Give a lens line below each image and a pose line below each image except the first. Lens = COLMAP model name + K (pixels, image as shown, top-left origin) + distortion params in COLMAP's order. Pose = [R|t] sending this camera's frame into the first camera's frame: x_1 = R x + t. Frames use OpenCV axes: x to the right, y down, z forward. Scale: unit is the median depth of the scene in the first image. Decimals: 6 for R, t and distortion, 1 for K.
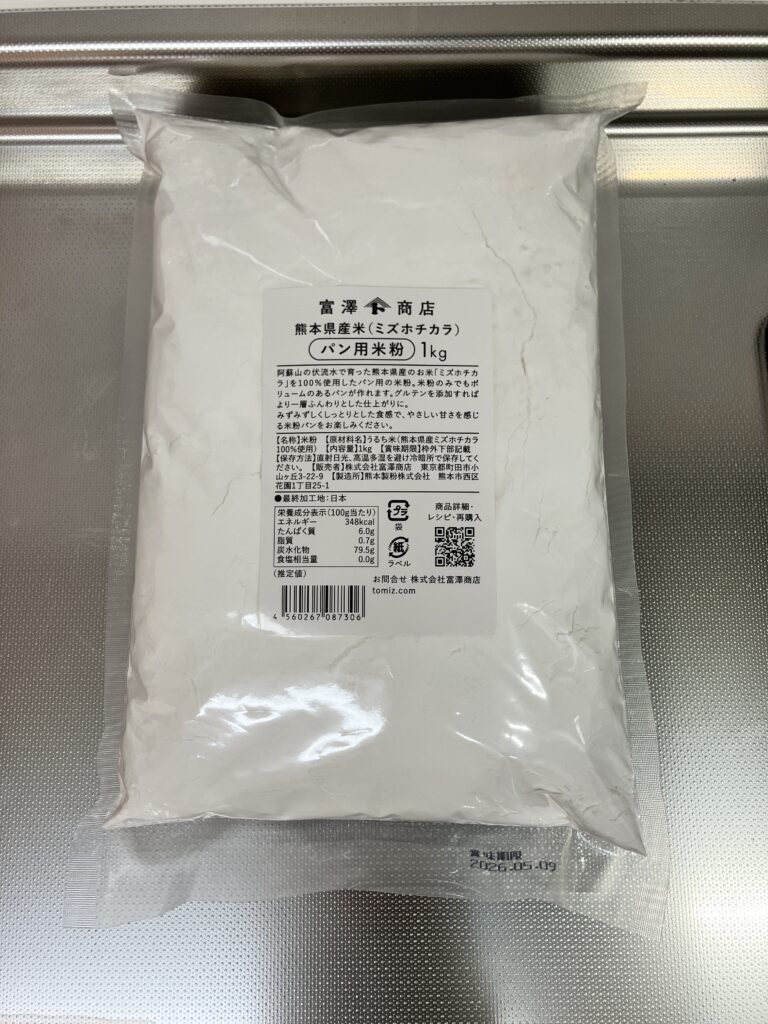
lens RADIAL K [[826.1, 0, 384.0], [0, 826.1, 512.0], [0, 0, 1]] dist [-0.017294, 0.008376]
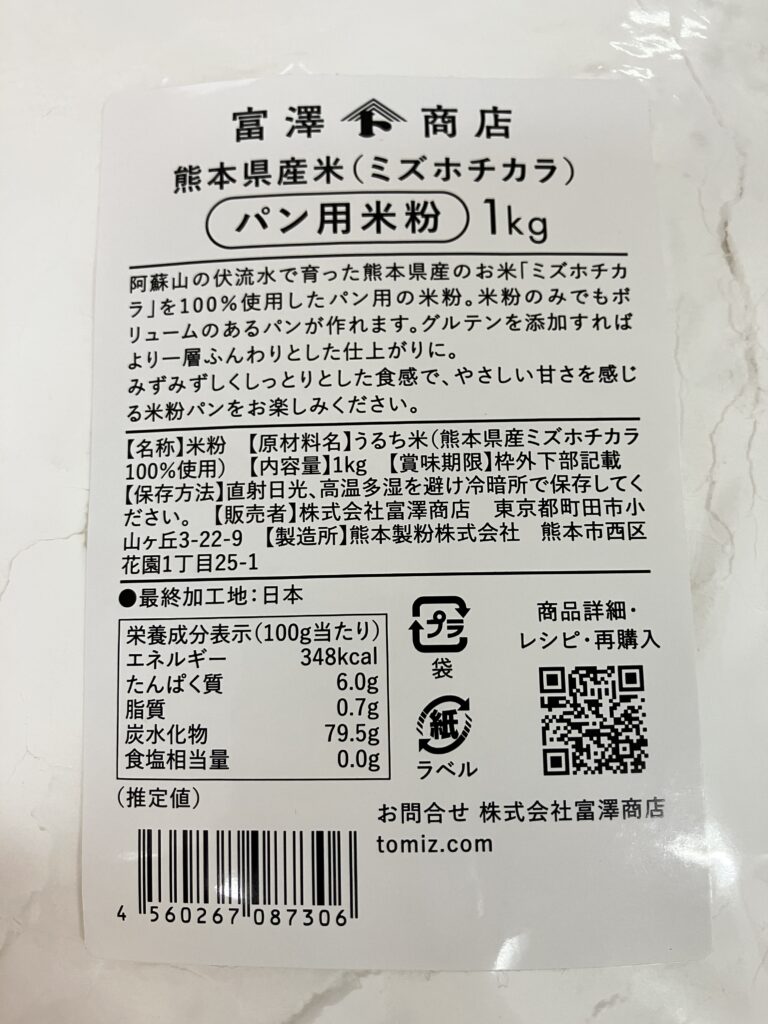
lens RADIAL K [[826.1, 0, 384.0], [0, 826.1, 512.0], [0, 0, 1]] dist [-0.017294, 0.008376]
pose [[0.999717, -0.023320, -0.004644, -0.005313], [0.023110, 0.998894, -0.040945, -0.038126], [0.005594, 0.040826, 0.999151, 0.611626]]
